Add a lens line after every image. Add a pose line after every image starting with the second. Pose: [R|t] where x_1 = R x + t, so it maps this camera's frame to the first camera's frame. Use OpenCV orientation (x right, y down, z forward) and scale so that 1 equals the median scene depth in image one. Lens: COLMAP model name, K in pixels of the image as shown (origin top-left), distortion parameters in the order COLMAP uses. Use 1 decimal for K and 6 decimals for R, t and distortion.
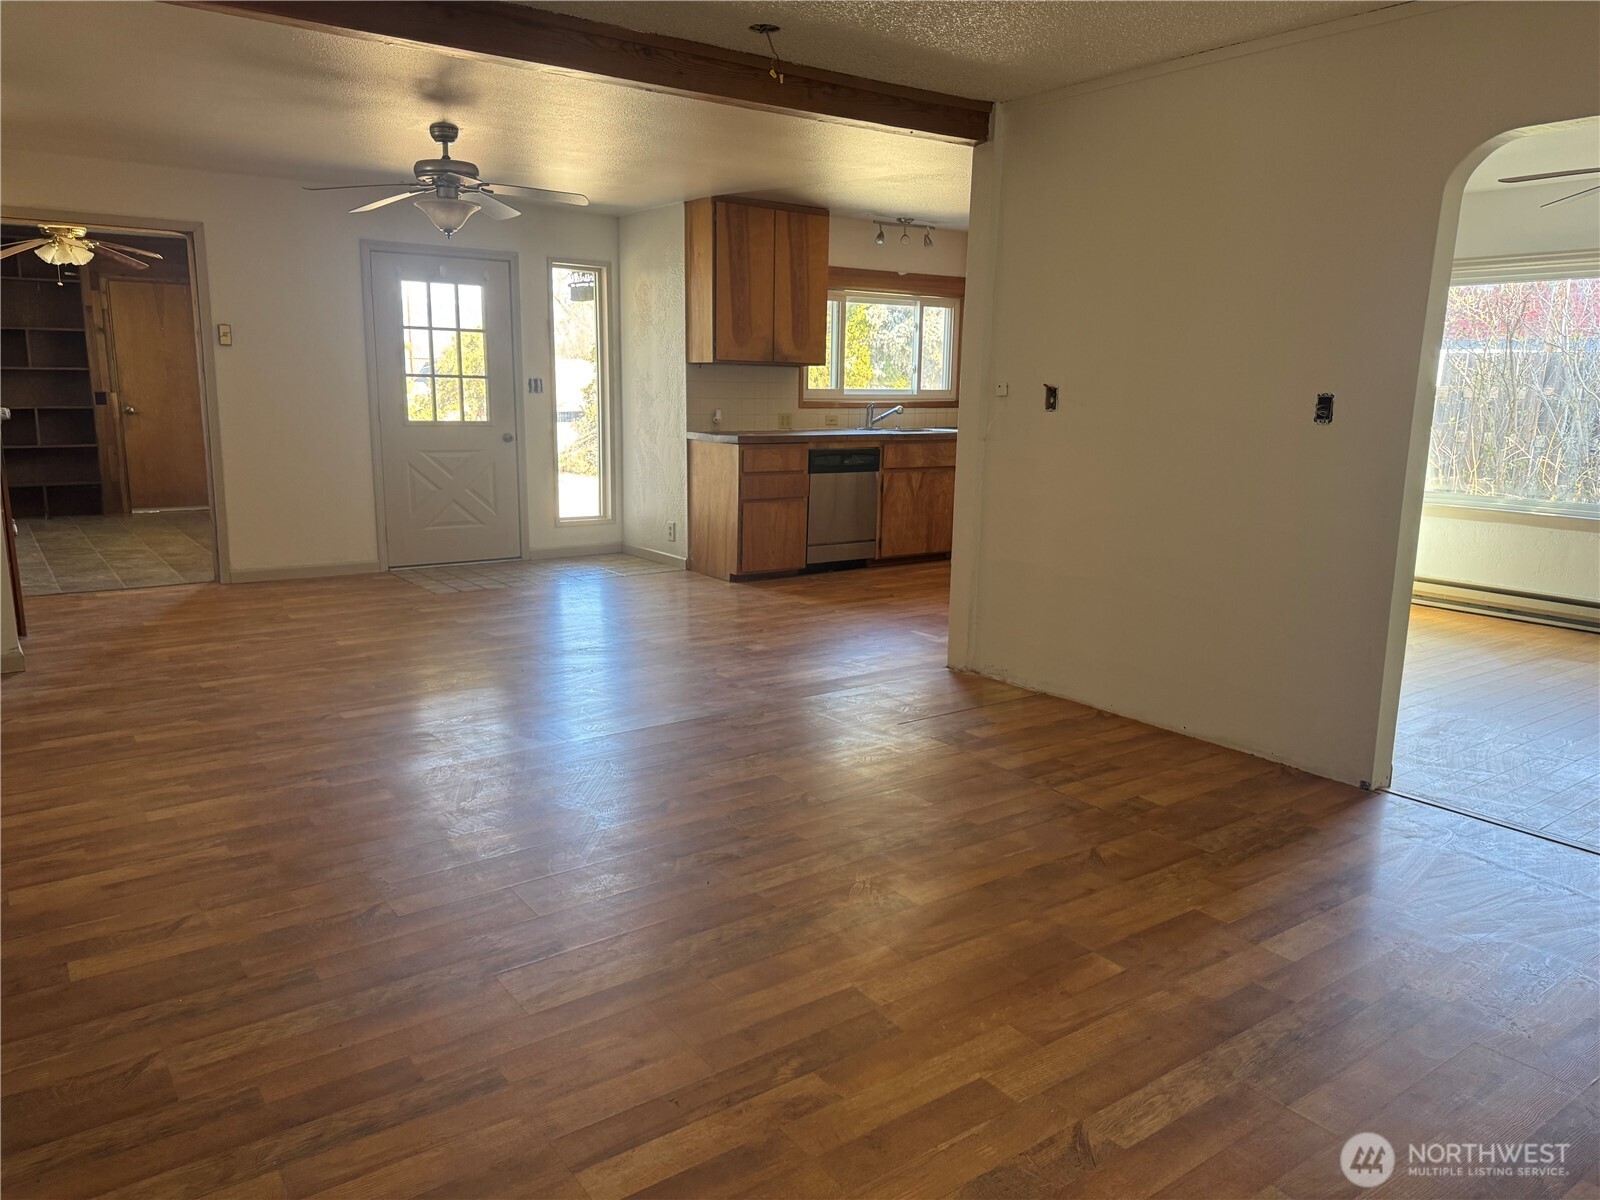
lens RADIAL K [[1126.4, 0, 814.8], [0, 1126.4, 612.9], [0, 0, 1]] dist [0.006437, -0.013980]
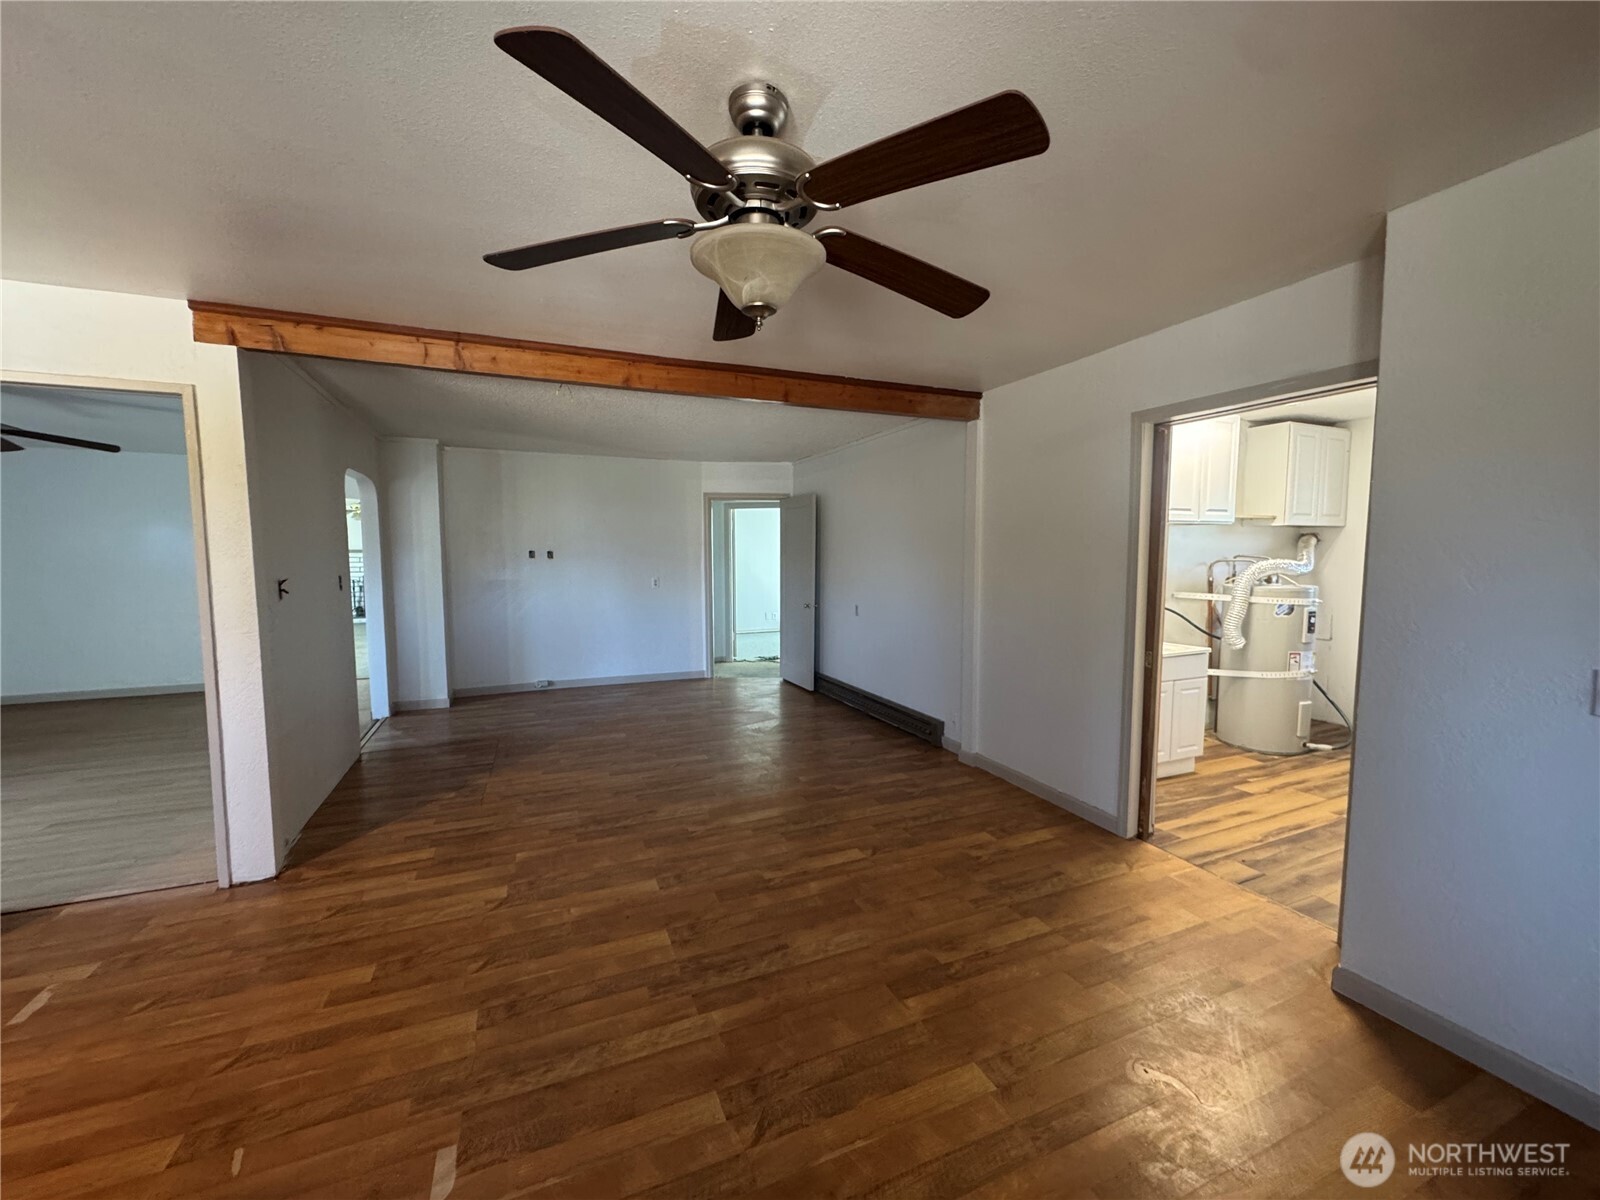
lens RADIAL K [[638.7, 0, 799.7], [0, 638.7, 599.4], [0, 0, 1]] dist [-0.004529, 0.000405]
pose [[-0.975850, -0.019664, 0.217555, -0.275199], [0.040773, 0.962041, 0.269842, -0.194035], [-0.214603, 0.272196, -0.938006, 0.865375]]
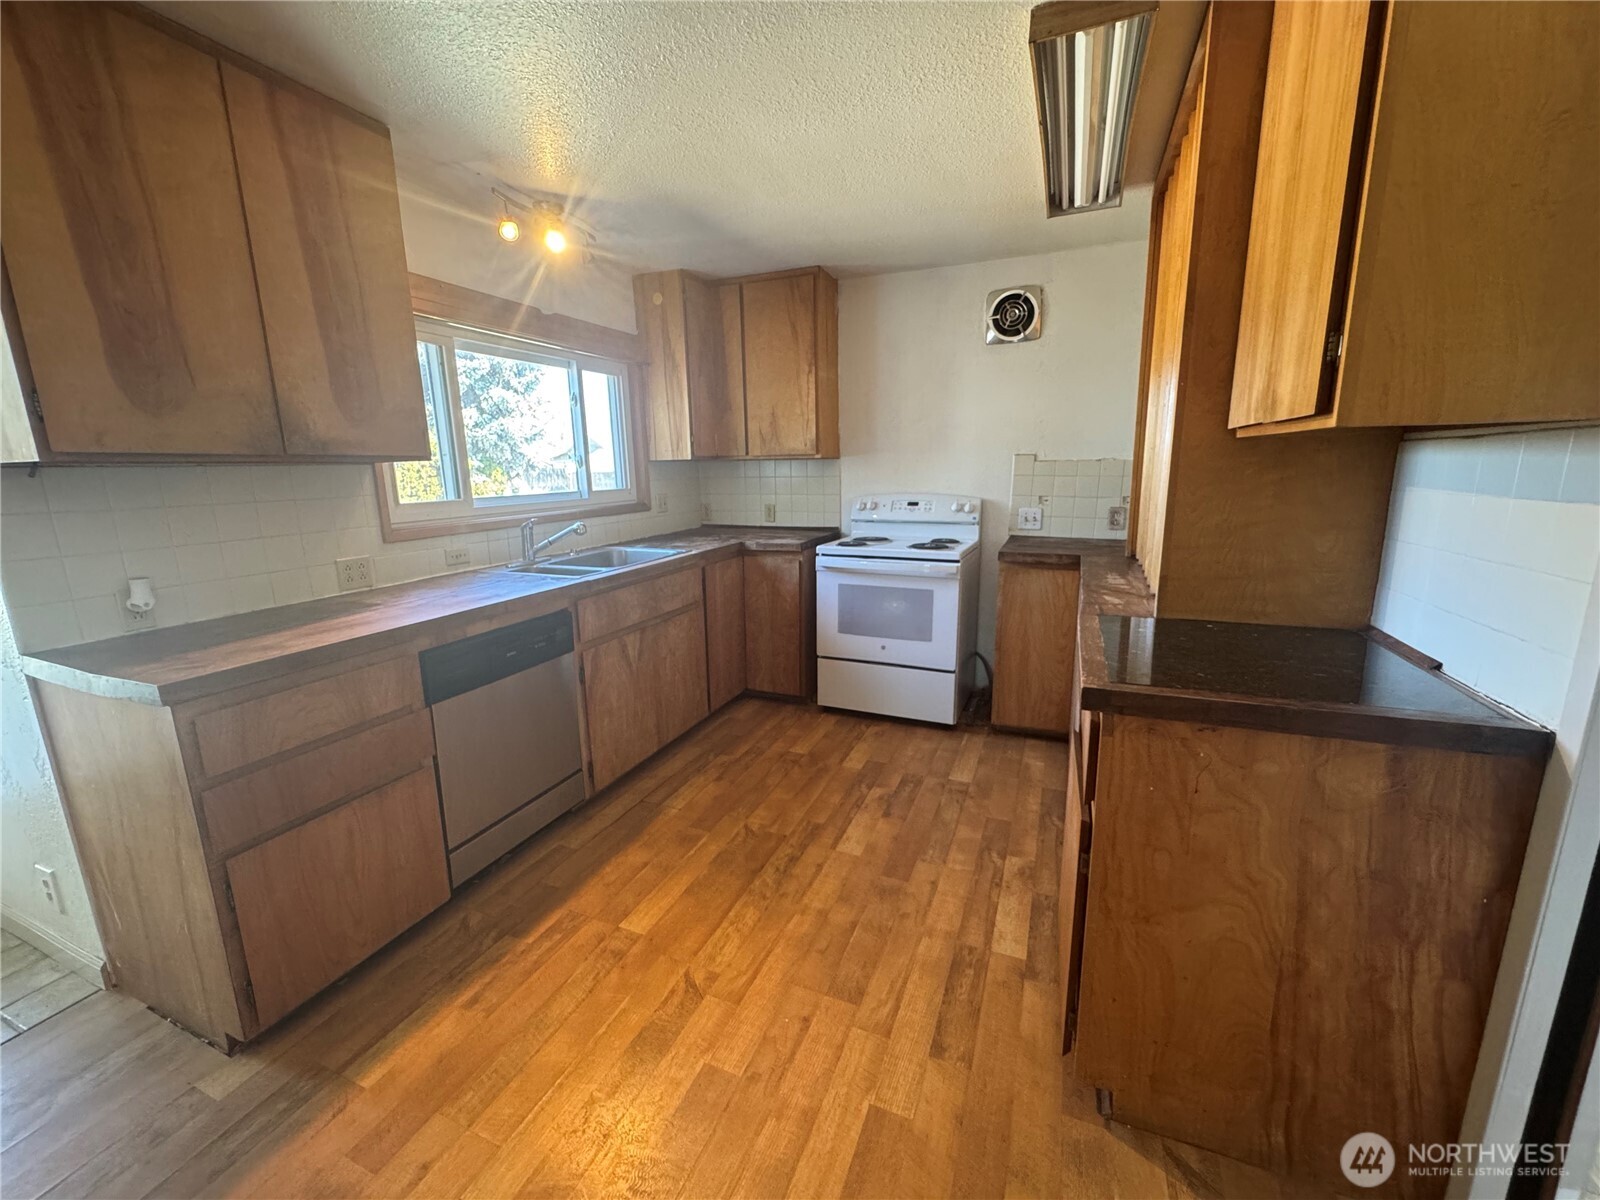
lens RADIAL K [[638.7, 0, 800.4], [0, 638.7, 600.8], [0, 0, 1]] dist [-0.004529, 0.000405]
pose [[0.851346, -0.130645, 0.508076, -0.004050], [0.127378, 0.990991, 0.041383, -0.146339], [-0.508905, 0.029486, 0.860318, 0.666798]]
